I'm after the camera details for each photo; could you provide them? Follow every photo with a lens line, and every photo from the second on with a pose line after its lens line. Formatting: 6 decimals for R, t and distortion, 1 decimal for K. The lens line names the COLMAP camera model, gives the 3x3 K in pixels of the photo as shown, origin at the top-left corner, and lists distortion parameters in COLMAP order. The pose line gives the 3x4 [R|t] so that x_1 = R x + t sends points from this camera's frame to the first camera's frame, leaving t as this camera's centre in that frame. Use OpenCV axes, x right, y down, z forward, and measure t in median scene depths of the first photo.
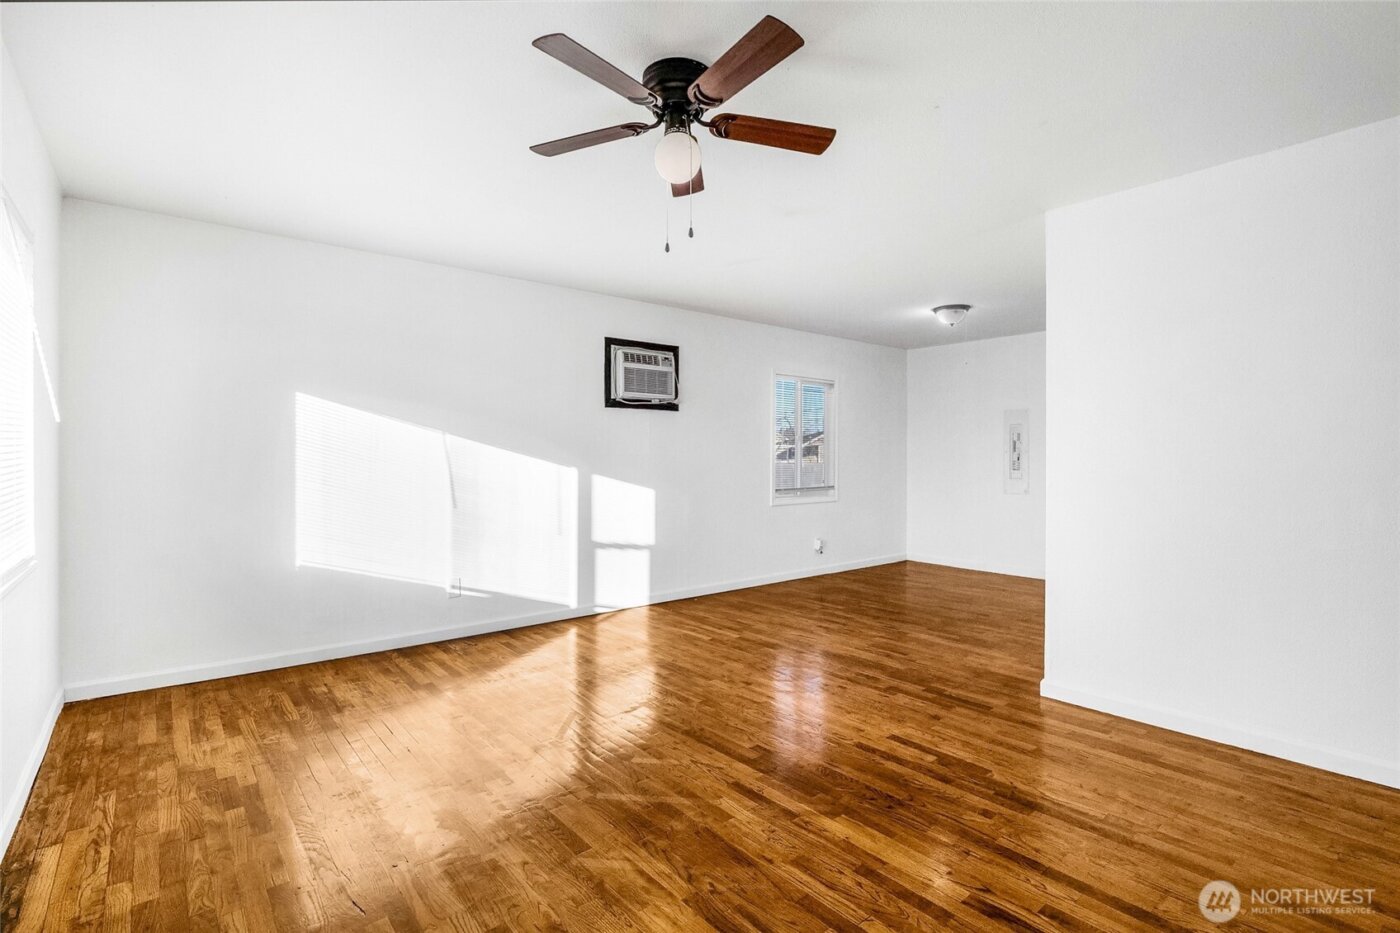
lens RADIAL K [[653.4, 0, 693.6], [0, 653.4, 470.3], [0, 0, 1]] dist [-0.006466, -0.002103]
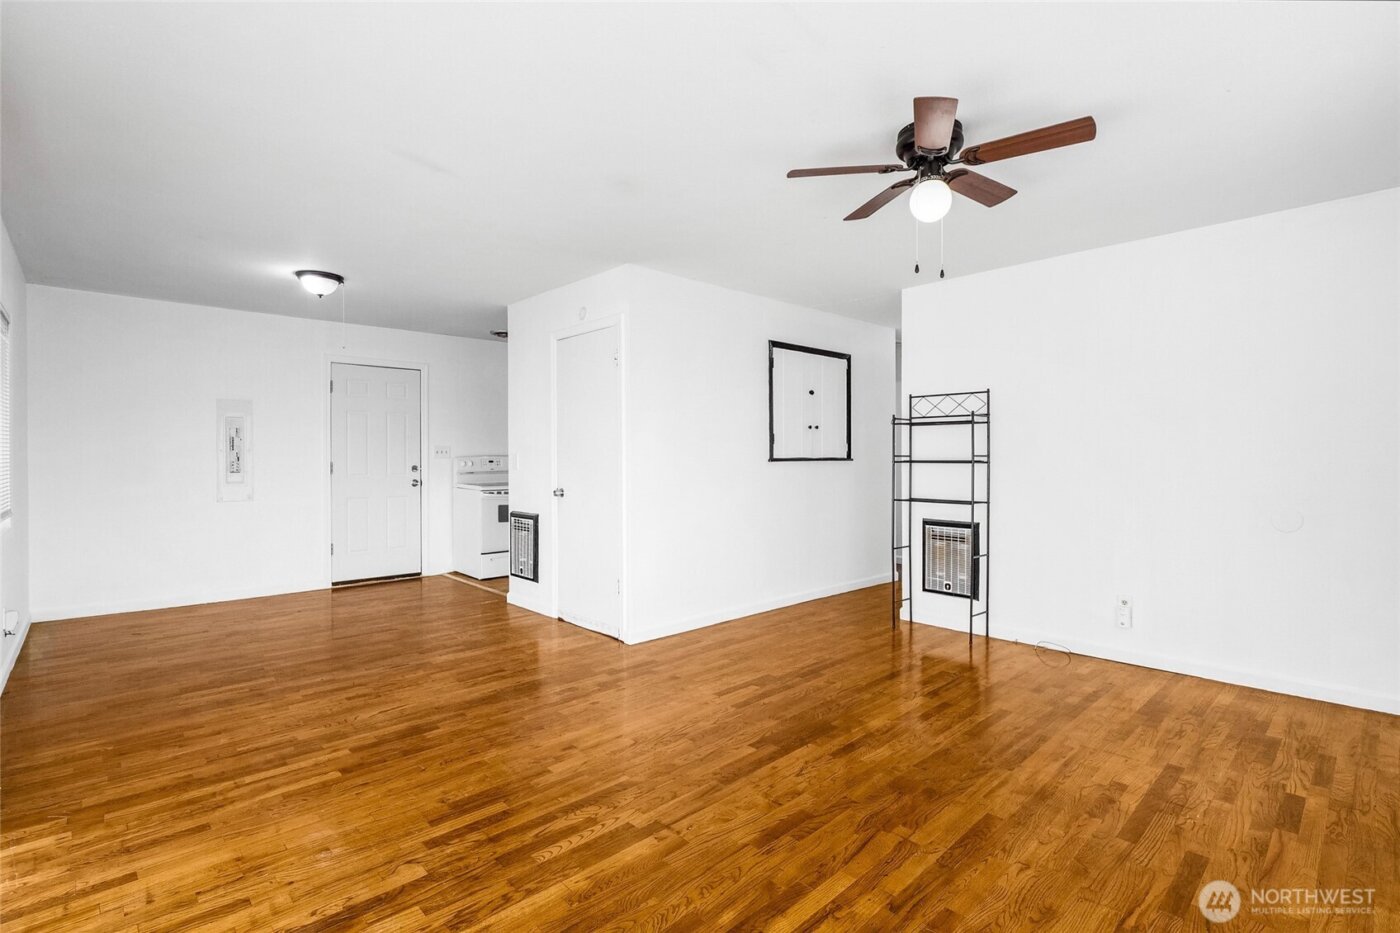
lens RADIAL K [[653.4, 0, 692.7], [0, 653.4, 456.3], [0, 0, 1]] dist [-0.006466, -0.002103]
pose [[-0.053515, -0.000066, 0.998567, -0.705747], [0.019706, 0.999805, 0.001123, -0.020249], [-0.998373, 0.019738, -0.053504, 0.888208]]
